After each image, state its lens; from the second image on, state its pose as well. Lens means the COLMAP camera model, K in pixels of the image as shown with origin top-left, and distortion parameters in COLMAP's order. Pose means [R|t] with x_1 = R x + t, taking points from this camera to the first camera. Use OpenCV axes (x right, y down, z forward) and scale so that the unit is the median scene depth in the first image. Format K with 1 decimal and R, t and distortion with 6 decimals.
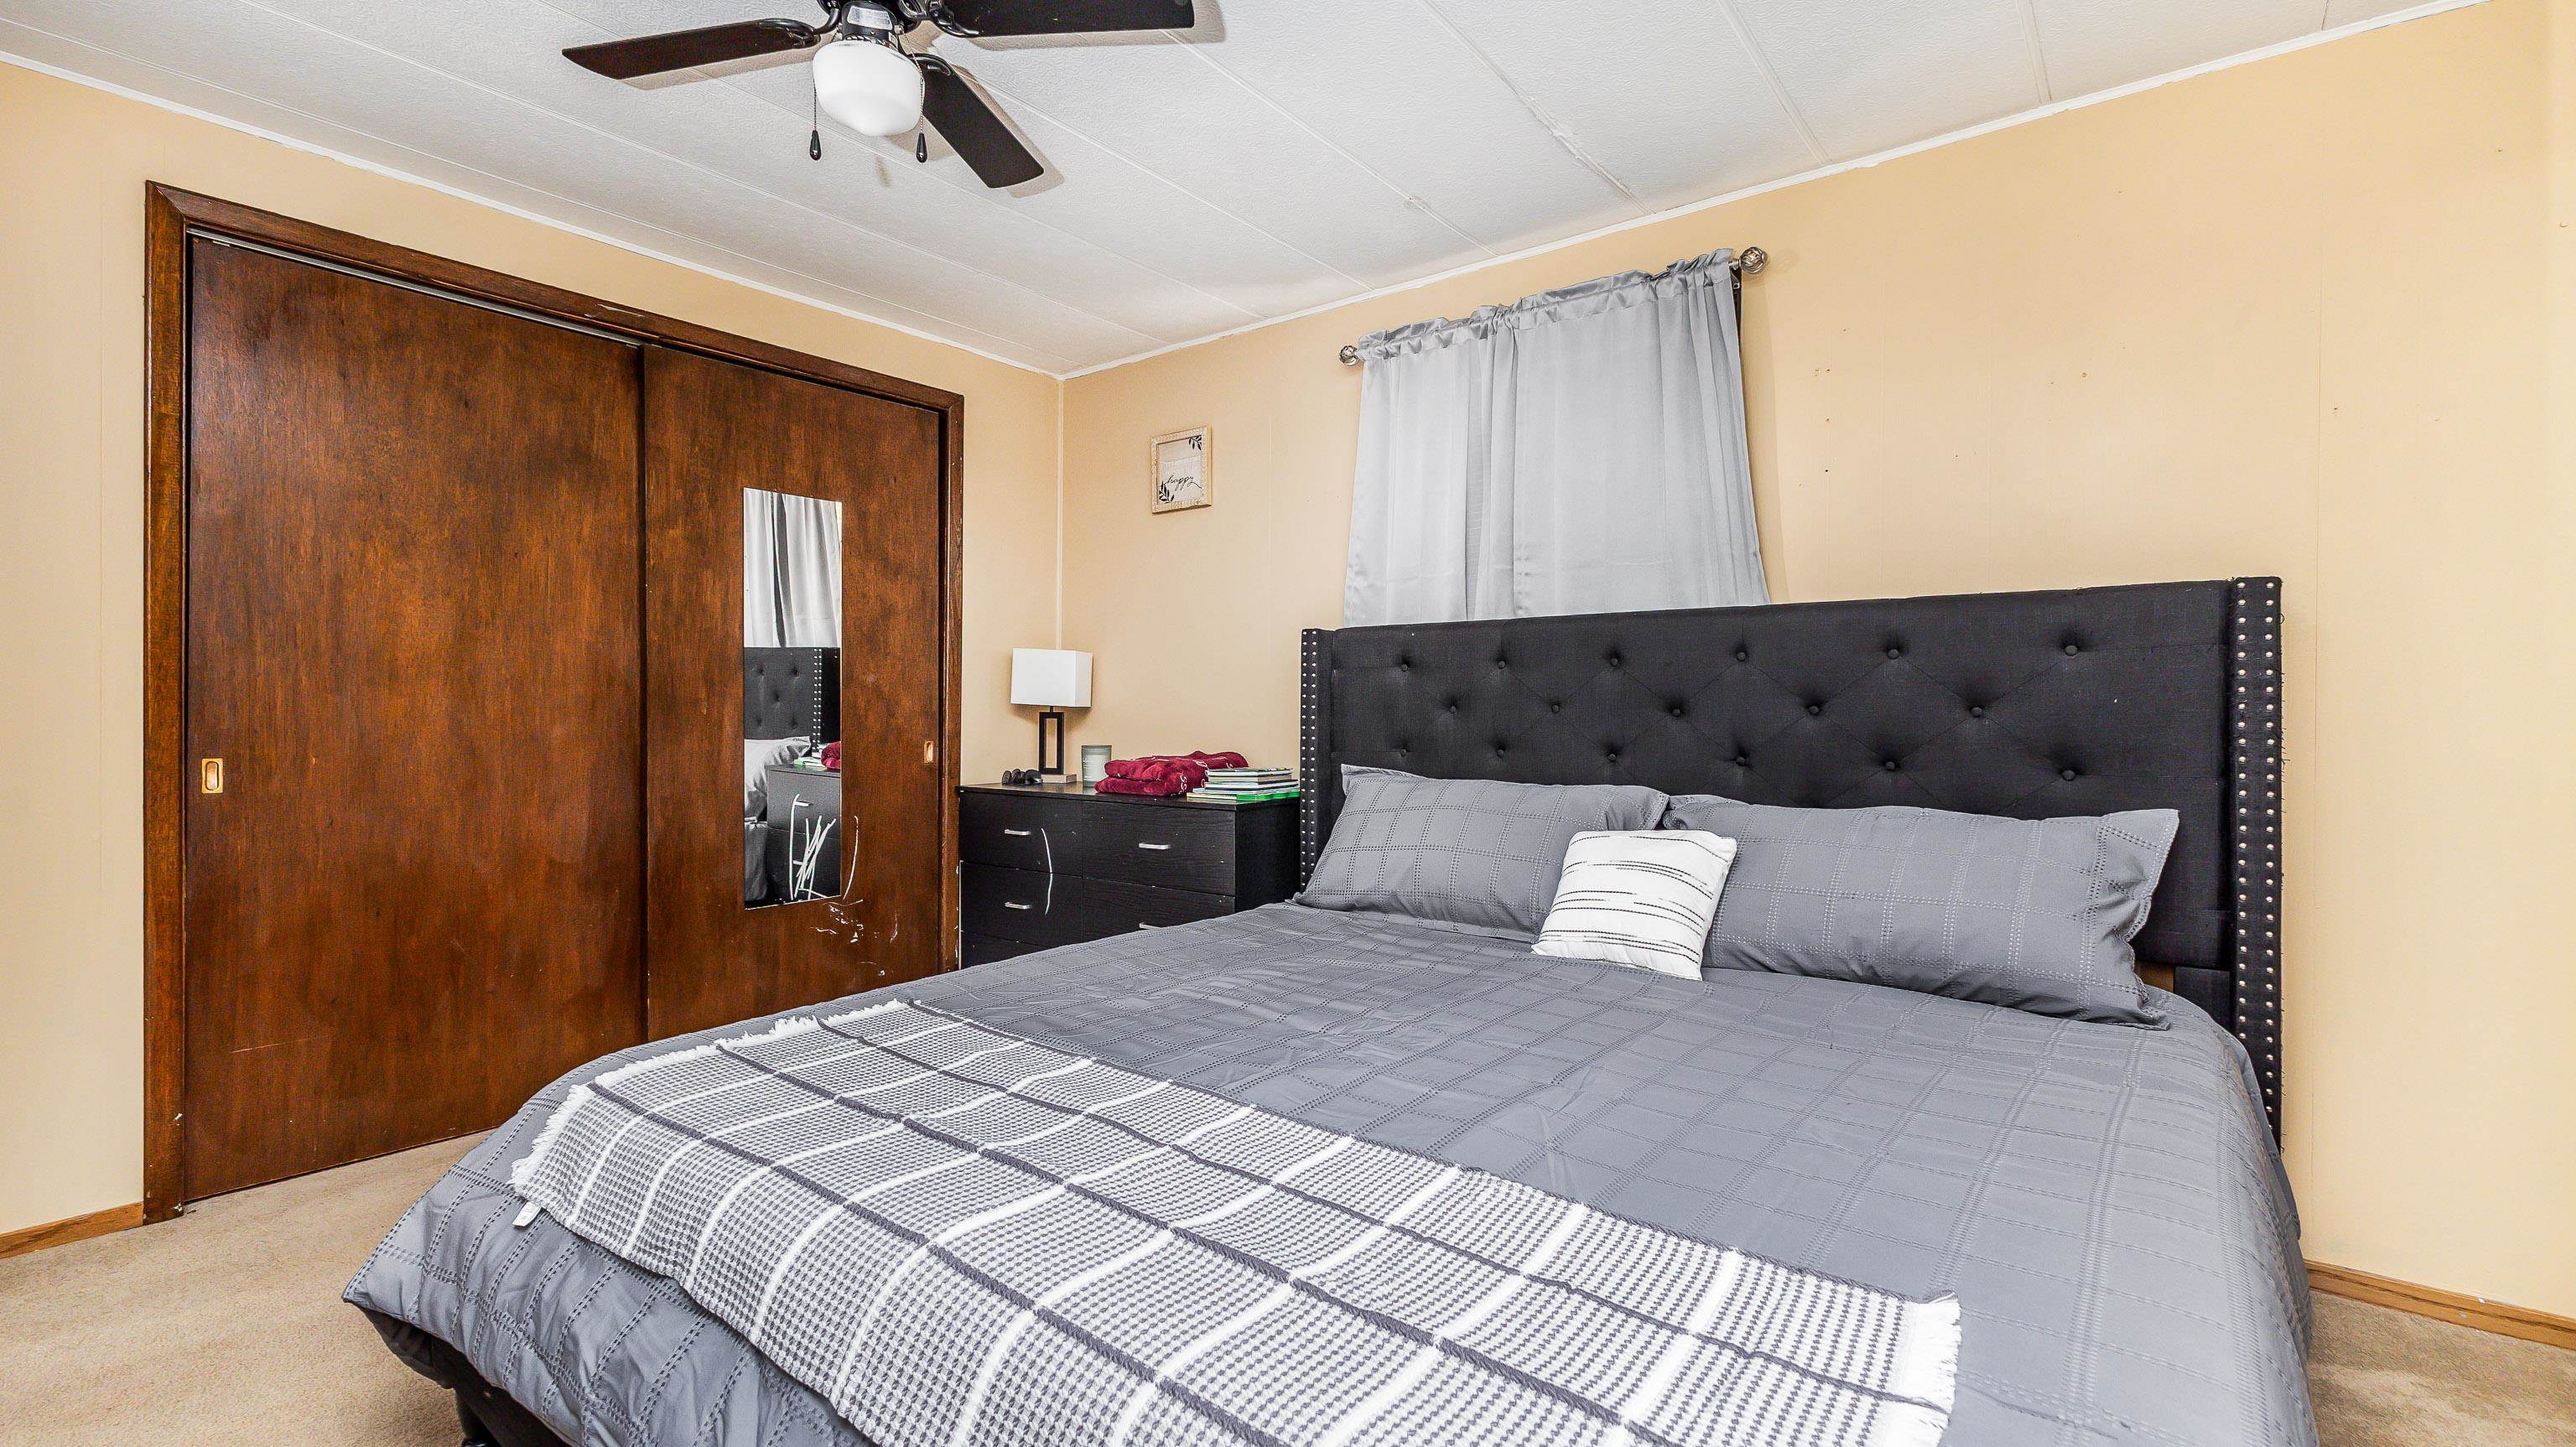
lens RADIAL K [[1118.5, 0, 1289.2], [0, 1118.5, 711.8], [0, 0, 1]] dist [0.003557, -0.001919]
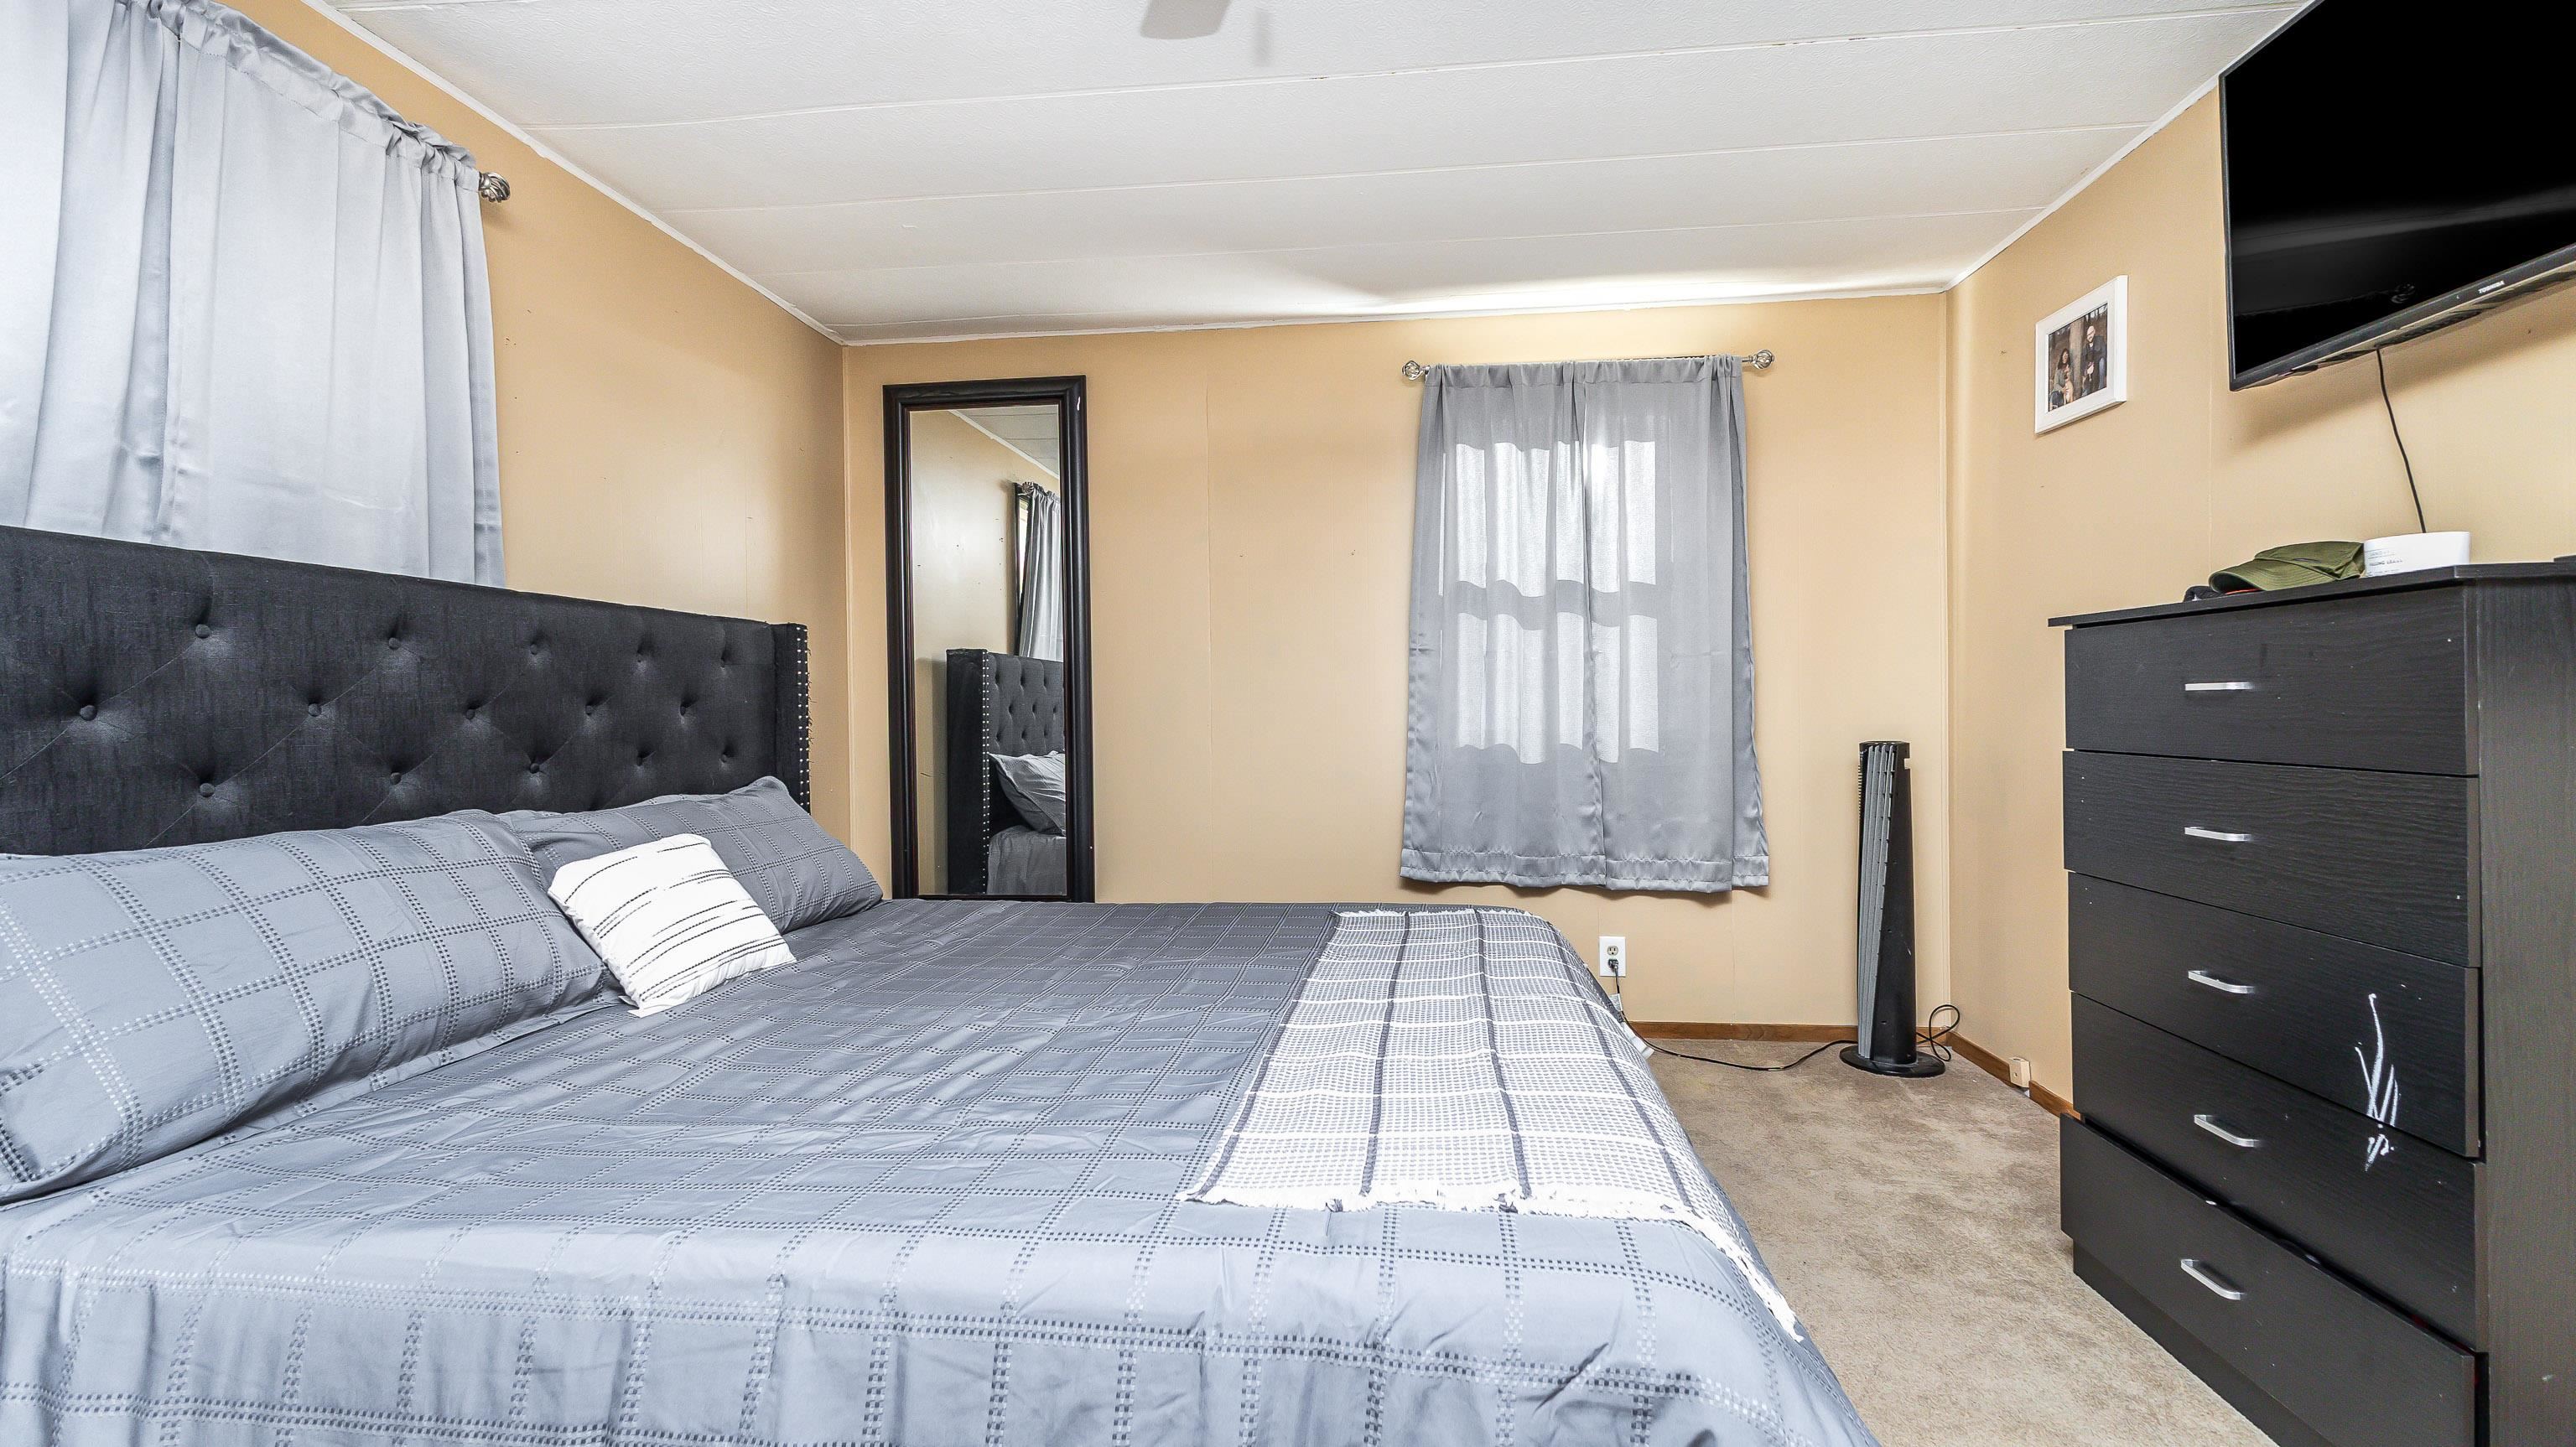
lens RADIAL K [[1118.5, 0, 1292.8], [0, 1118.5, 707.9], [0, 0, 1]] dist [0.003557, -0.001919]
pose [[-0.521955, -0.002776, 0.852969, -0.659657], [0.004635, 0.999971, 0.006091, -0.005294], [-0.852961, 0.007133, -0.521927, 0.951451]]
